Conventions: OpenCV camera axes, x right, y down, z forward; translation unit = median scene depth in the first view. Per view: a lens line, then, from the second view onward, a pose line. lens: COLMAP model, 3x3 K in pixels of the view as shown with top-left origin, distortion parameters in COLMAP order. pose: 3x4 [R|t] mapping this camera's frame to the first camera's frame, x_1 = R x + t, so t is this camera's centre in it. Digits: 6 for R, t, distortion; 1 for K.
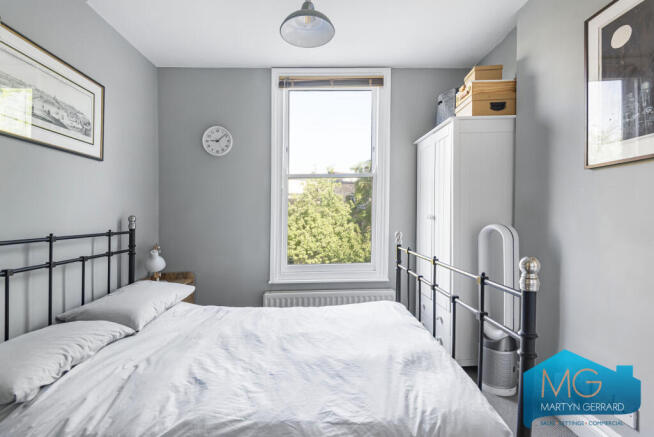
lens RADIAL K [[294.8, 0, 326.0], [0, 294.8, 211.7], [0, 0, 1]] dist [0.031755, -0.021313]
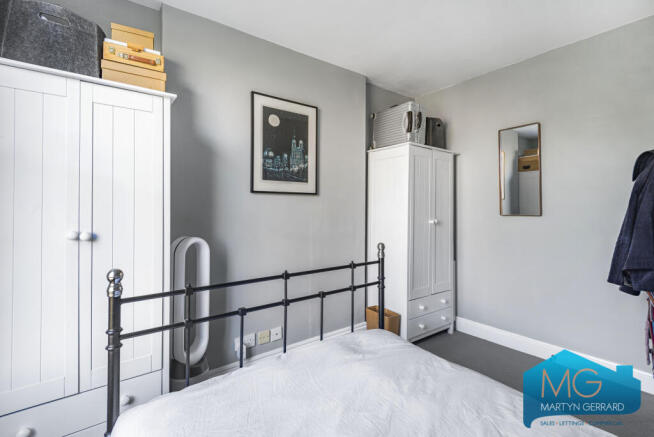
lens RADIAL K [[294.8, 0, 326.0], [0, 294.8, 211.7], [0, 0, 1]] dist [0.031755, -0.021313]
pose [[-0.560329, 0.010339, 0.828205, -0.608110], [-0.000755, 0.999915, -0.012993, -0.031428], [-0.828270, -0.007905, -0.560274, 1.711331]]
